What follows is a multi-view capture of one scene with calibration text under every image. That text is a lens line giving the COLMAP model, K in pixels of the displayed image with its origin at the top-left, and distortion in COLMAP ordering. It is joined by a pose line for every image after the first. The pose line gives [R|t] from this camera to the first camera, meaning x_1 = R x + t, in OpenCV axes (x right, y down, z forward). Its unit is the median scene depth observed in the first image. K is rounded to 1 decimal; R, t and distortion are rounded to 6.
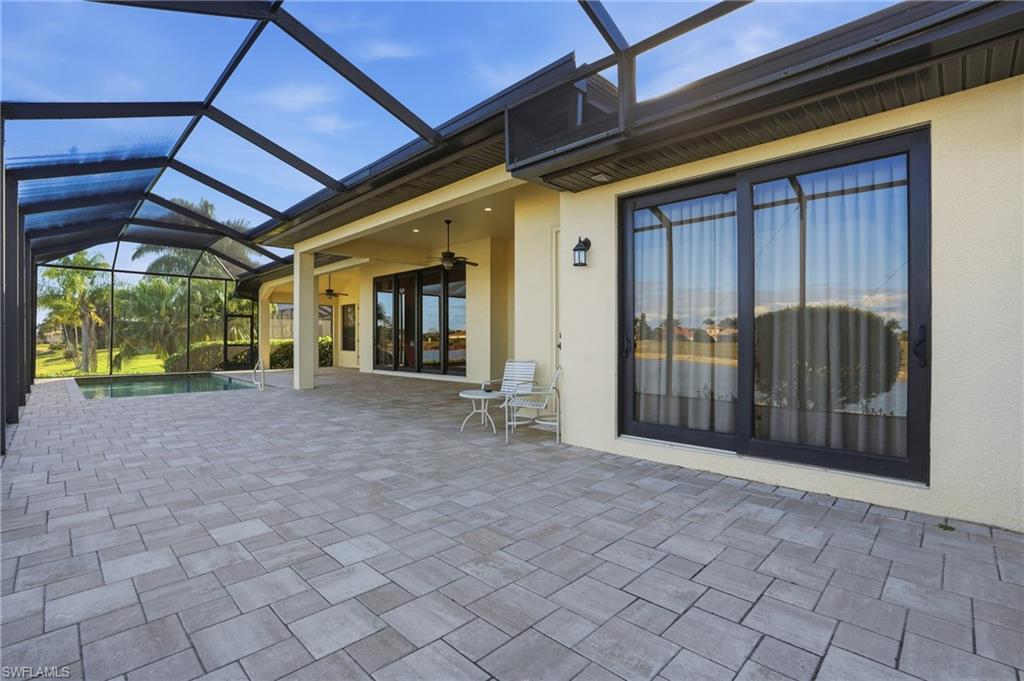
lens RADIAL K [[468.3, 0, 515.4], [0, 468.3, 341.8], [0, 0, 1]] dist [-0.046501, -0.000104]
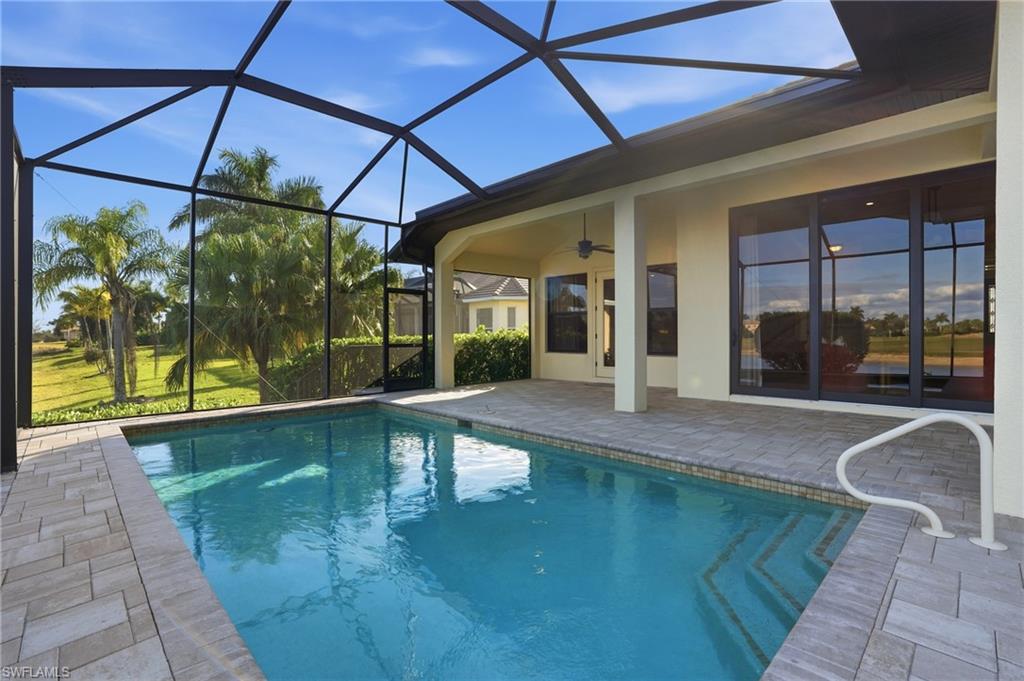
lens RADIAL K [[468.9, 0, 508.4], [0, 468.9, 337.0], [0, 0, 1]] dist [-0.039631, 0.001087]
pose [[0.999393, -0.003447, -0.034654, -0.448663], [0.003449, 0.999994, -0.000007, -0.001545], [0.034654, -0.000112, 0.999399, 0.432537]]
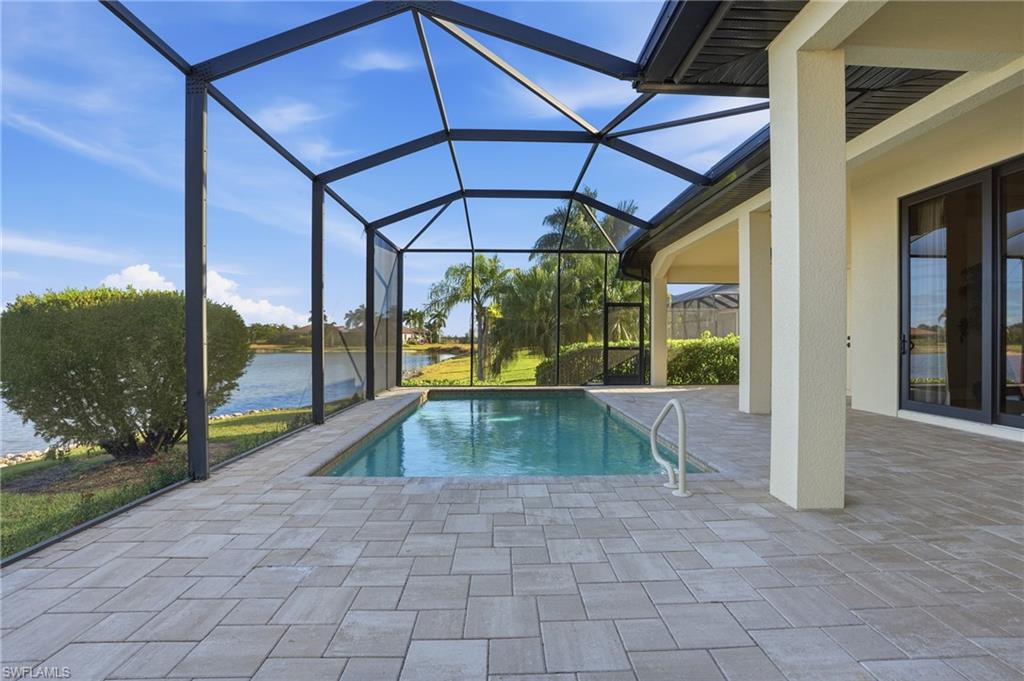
lens RADIAL K [[468.3, 0, 515.4], [0, 468.3, 341.8], [0, 0, 1]] dist [-0.046501, -0.000104]
pose [[0.719486, 0.002177, -0.694503, -0.232220], [-0.001031, 0.999997, 0.002066, -0.003421], [0.694506, -0.000770, 0.719487, 0.384599]]
